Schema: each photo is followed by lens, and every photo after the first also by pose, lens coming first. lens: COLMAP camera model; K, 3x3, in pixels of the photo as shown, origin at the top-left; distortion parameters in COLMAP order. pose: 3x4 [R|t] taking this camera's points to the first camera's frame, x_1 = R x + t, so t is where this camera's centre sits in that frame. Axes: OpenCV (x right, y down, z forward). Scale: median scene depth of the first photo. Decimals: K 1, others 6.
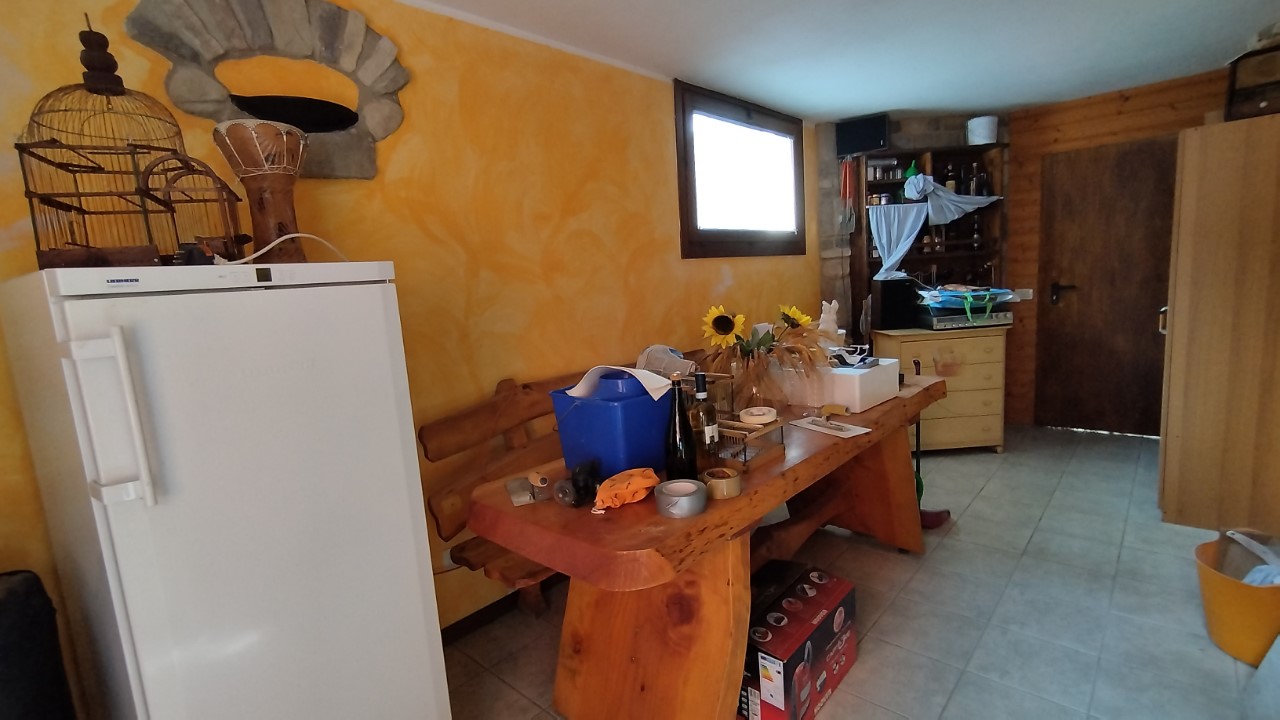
lens RADIAL K [[575.6, 0, 640.0], [0, 575.6, 360.0], [0, 0, 1]] dist [-0.001186, 0.000136]
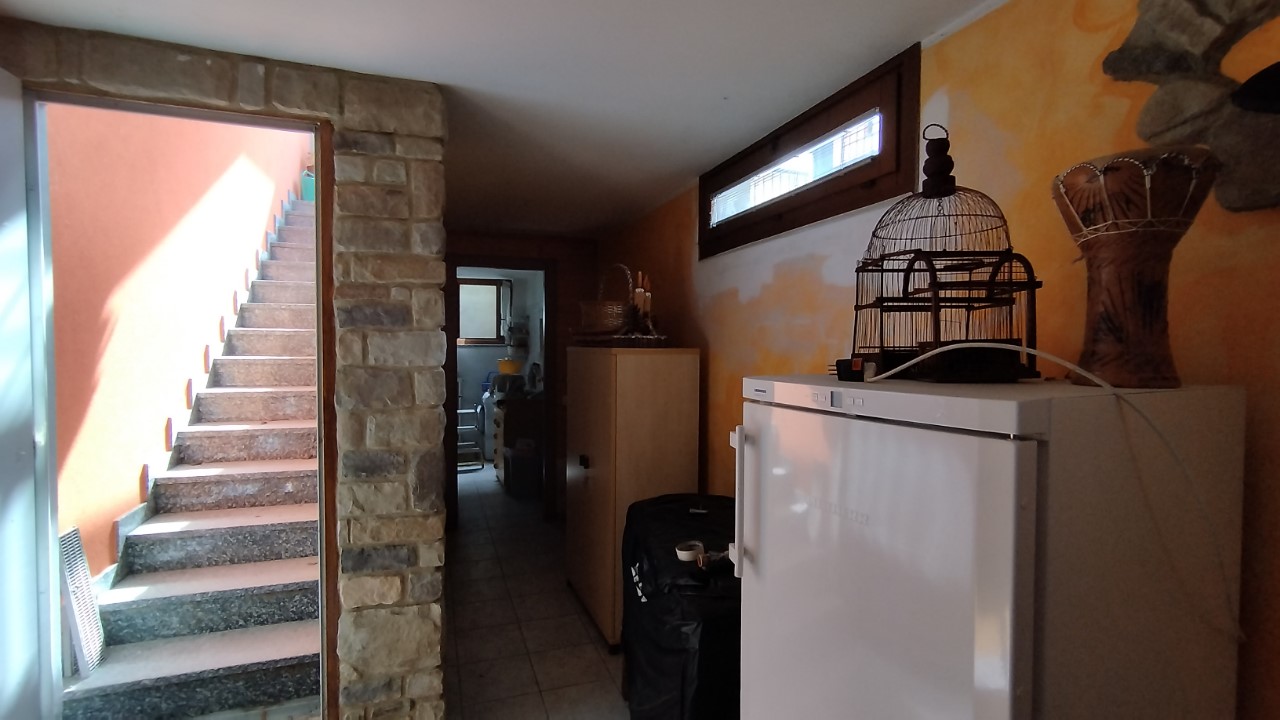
lens RADIAL K [[575.6, 0, 640.0], [0, 575.6, 360.0], [0, 0, 1]] dist [-0.001186, 0.000136]
pose [[-0.417309, 0.101889, -0.903035, 0.172902], [-0.097053, 0.983015, 0.155763, -0.221567], [0.903567, 0.152644, -0.400333, 0.760397]]
